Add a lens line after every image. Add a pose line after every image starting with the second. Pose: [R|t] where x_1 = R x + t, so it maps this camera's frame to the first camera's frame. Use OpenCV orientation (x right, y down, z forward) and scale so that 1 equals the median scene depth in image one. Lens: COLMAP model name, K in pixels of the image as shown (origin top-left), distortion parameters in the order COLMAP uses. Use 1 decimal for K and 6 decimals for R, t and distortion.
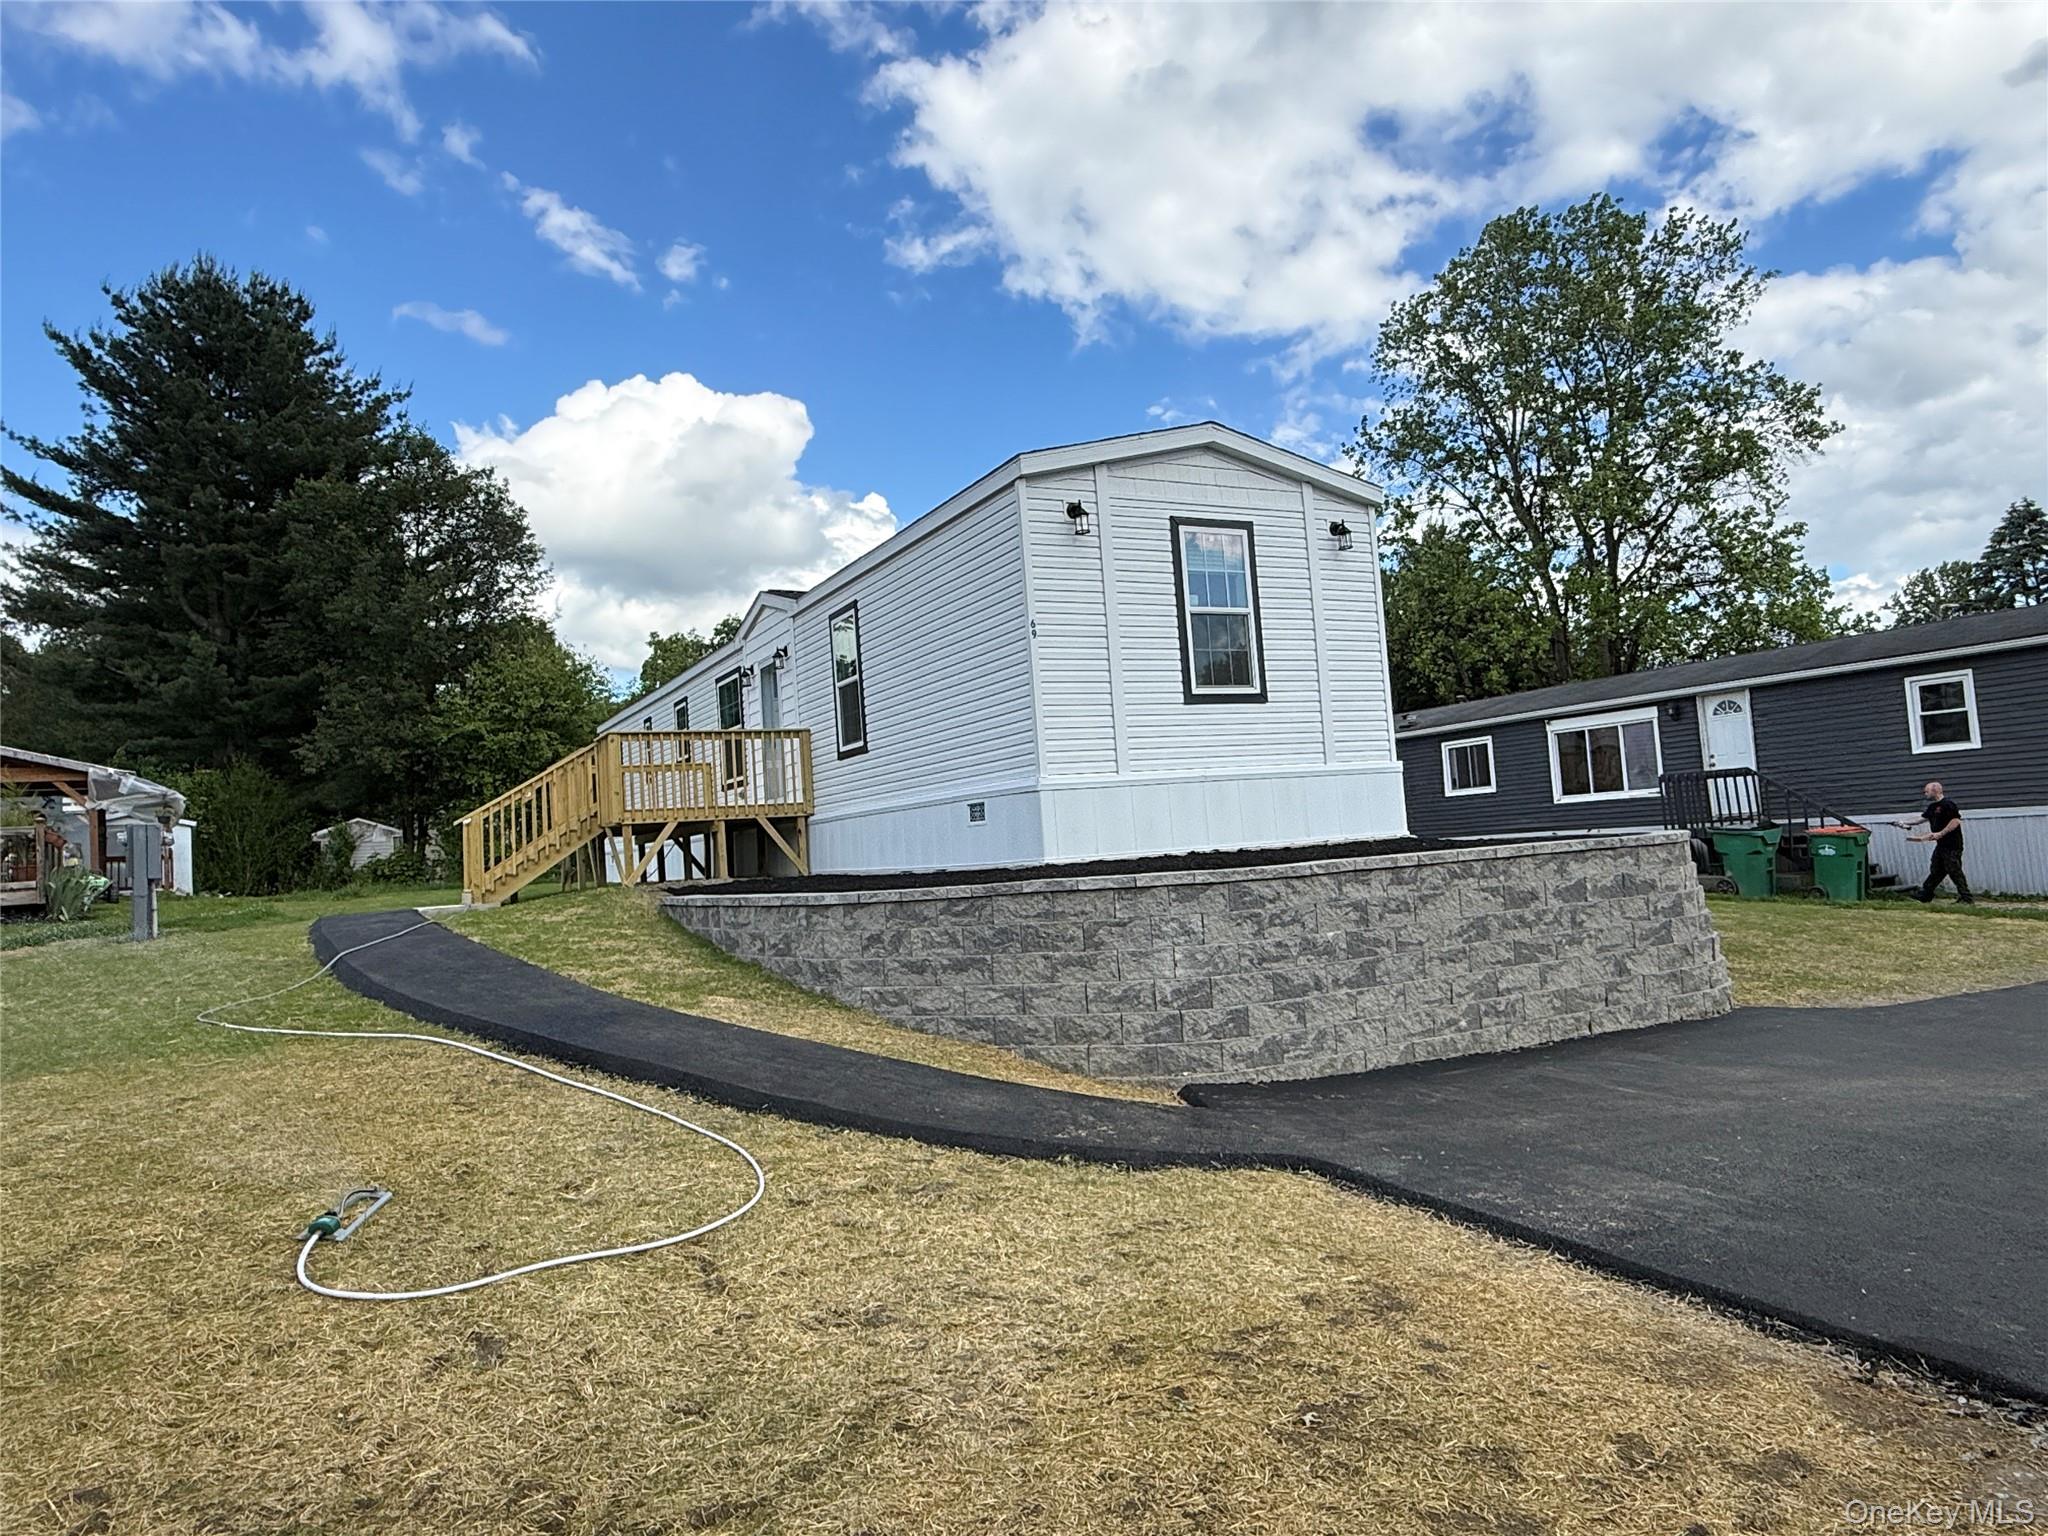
lens RADIAL K [[1278.5, 0, 1029.6], [0, 1278.5, 776.7], [0, 0, 1]] dist [0.001748, 0.000184]
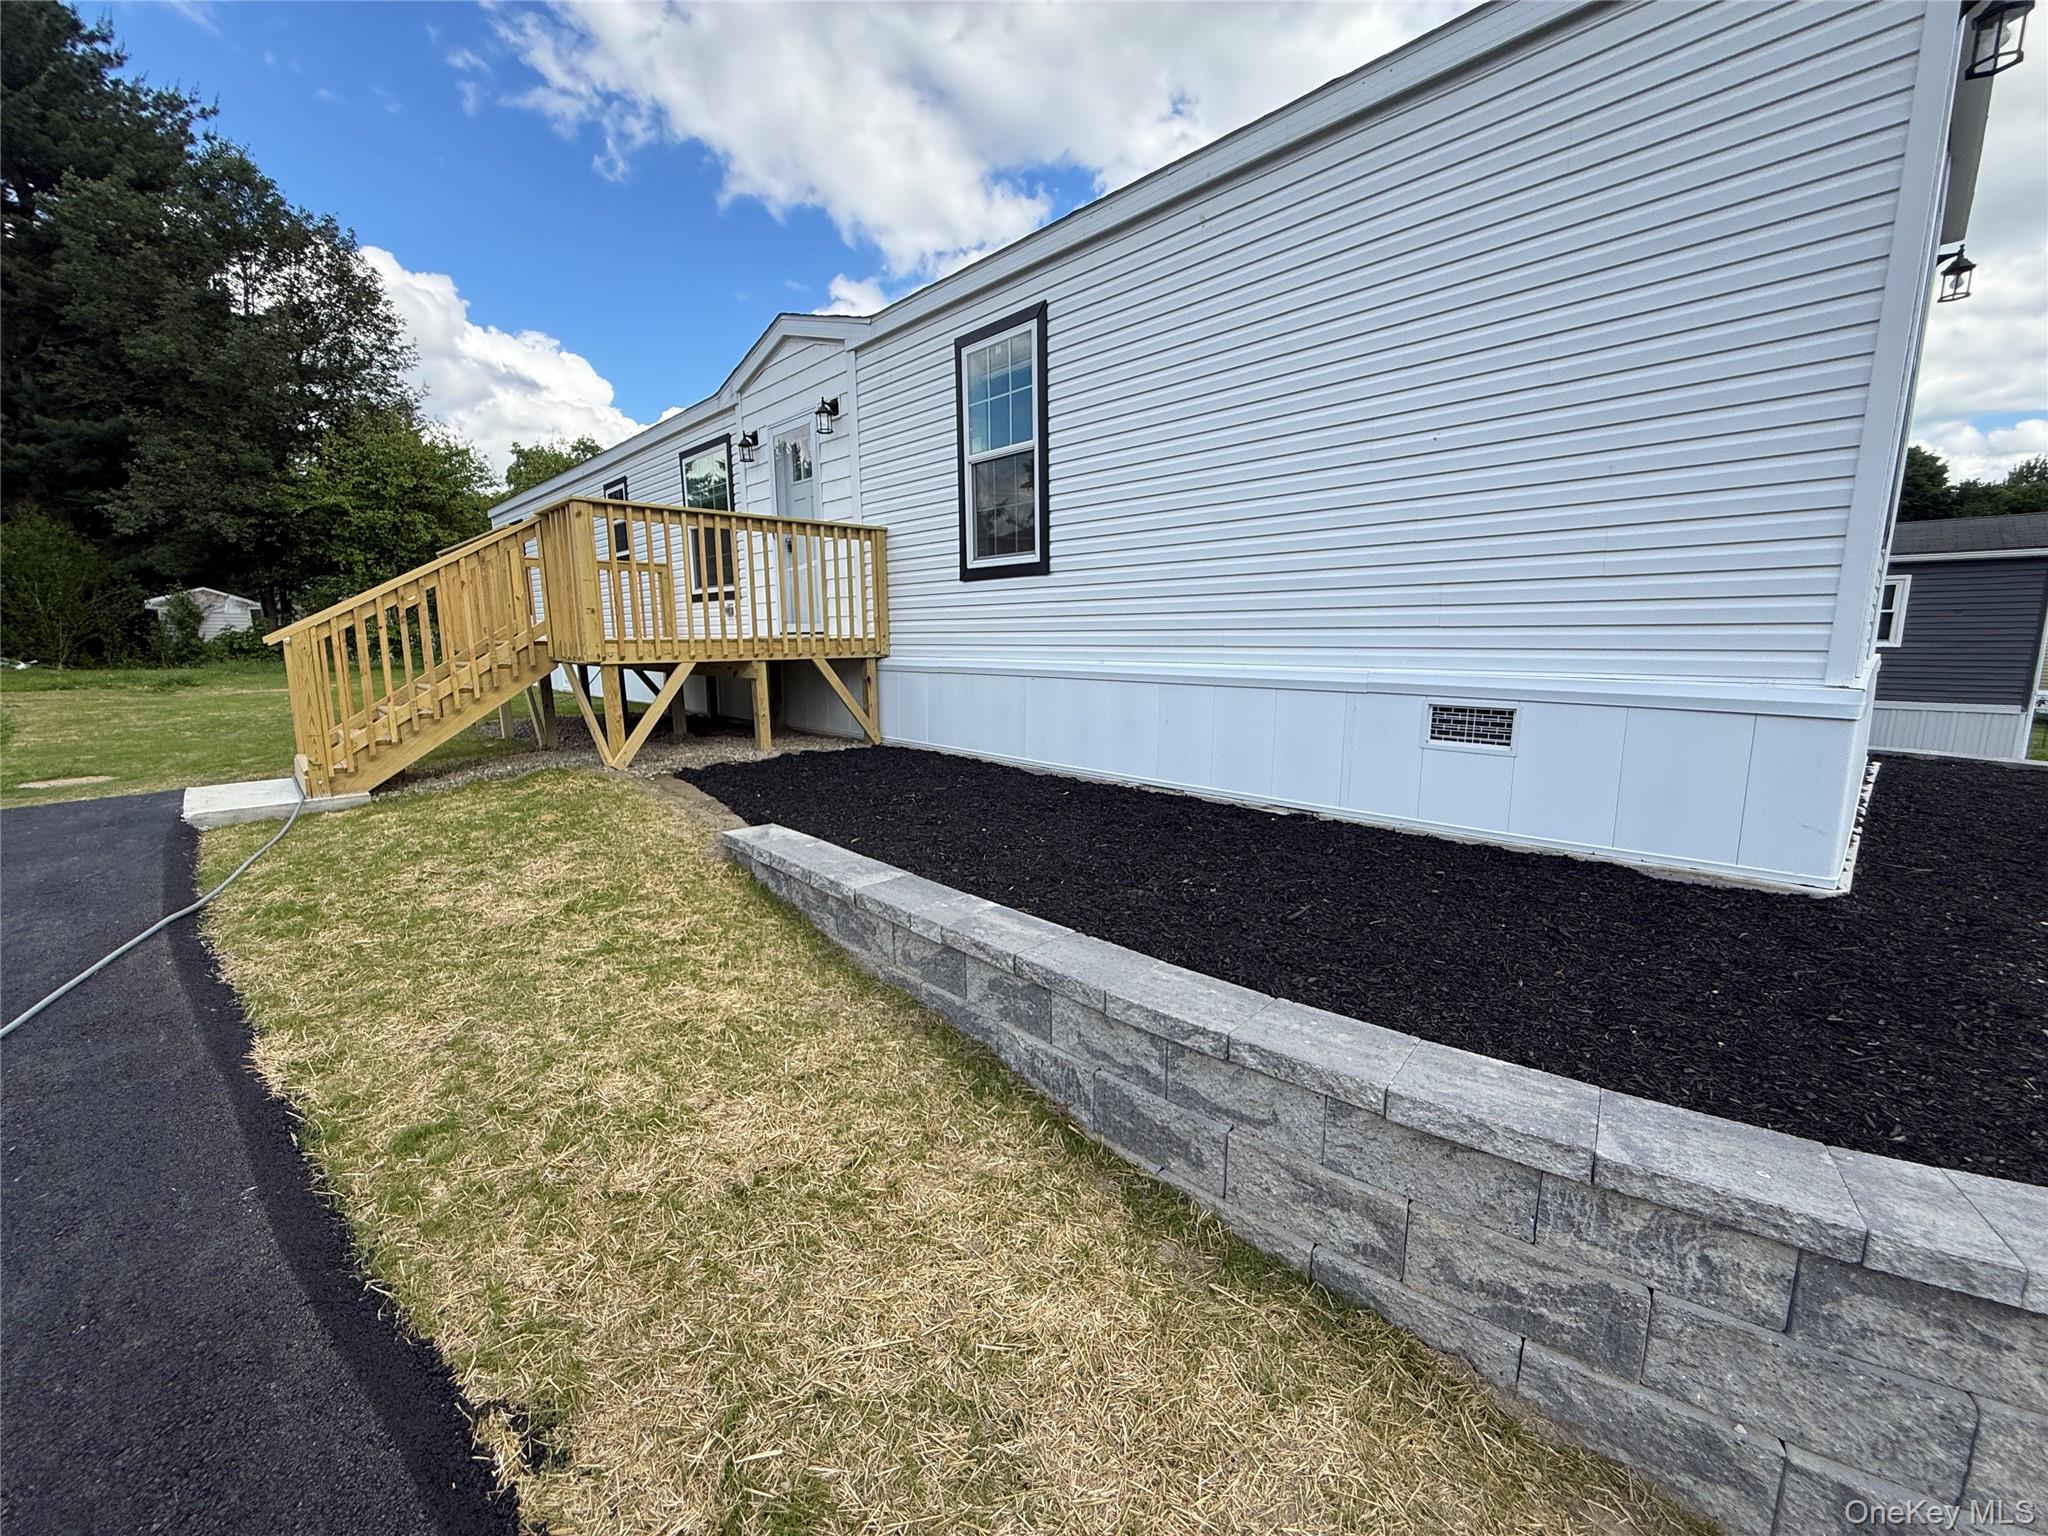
lens RADIAL K [[816.8, 0, 1019.2], [0, 816.8, 771.3], [0, 0, 1]] dist [0.000506, -0.000595]
pose [[0.964227, 0.018125, 0.264459, -0.218682], [-0.073713, 0.976644, 0.201824, -0.004316], [-0.254624, -0.214098, 0.943042, 0.553307]]
